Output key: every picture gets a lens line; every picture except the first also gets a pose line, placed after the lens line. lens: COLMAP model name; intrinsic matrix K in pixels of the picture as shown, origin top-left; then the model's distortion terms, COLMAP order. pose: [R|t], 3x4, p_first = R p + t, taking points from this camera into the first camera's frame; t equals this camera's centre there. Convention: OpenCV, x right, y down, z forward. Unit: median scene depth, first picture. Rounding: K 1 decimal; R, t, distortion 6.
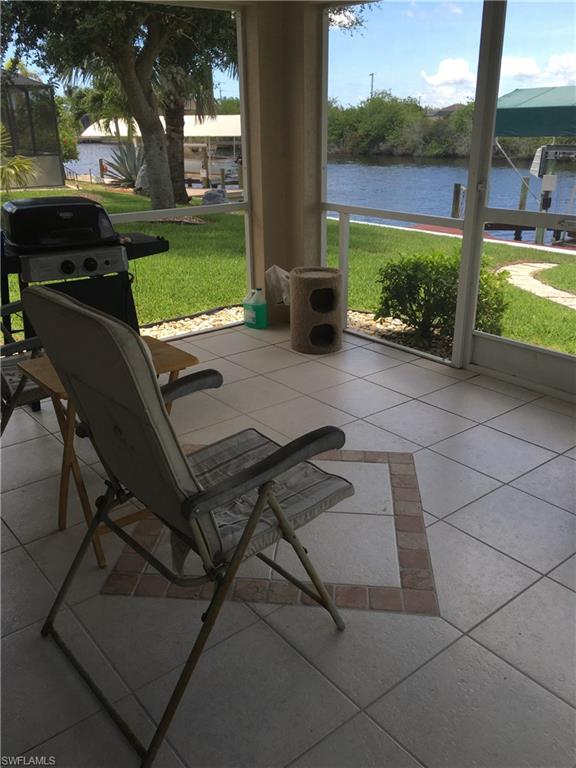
lens RADIAL K [[651.1, 0, 288.0], [0, 651.1, 384.0], [0, 0, 1]] dist [0.034564, -0.003350]
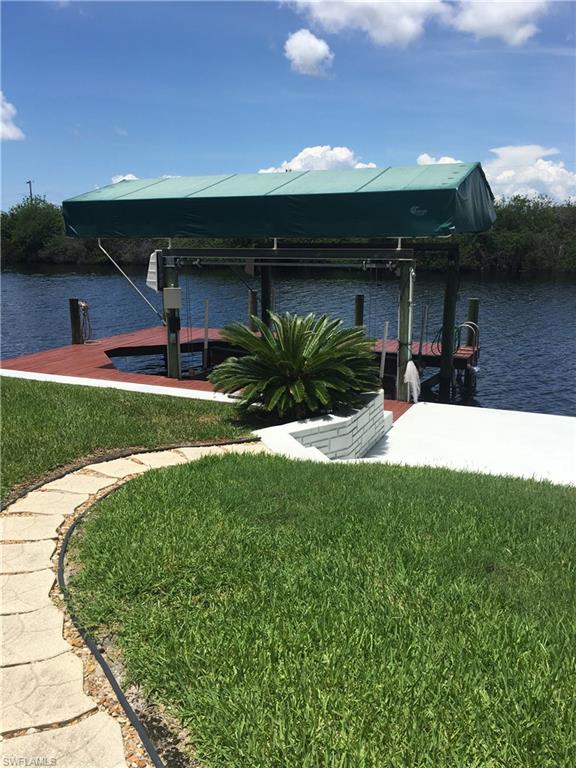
lens RADIAL K [[651.1, 0, 288.0], [0, 651.1, 384.0], [0, 0, 1]] dist [0.034564, -0.003350]
pose [[0.897765, -0.095811, 0.429929, 0.187521], [0.159801, 0.980404, -0.115206, -0.105637], [-0.410466, 0.172131, 0.895483, 0.305631]]
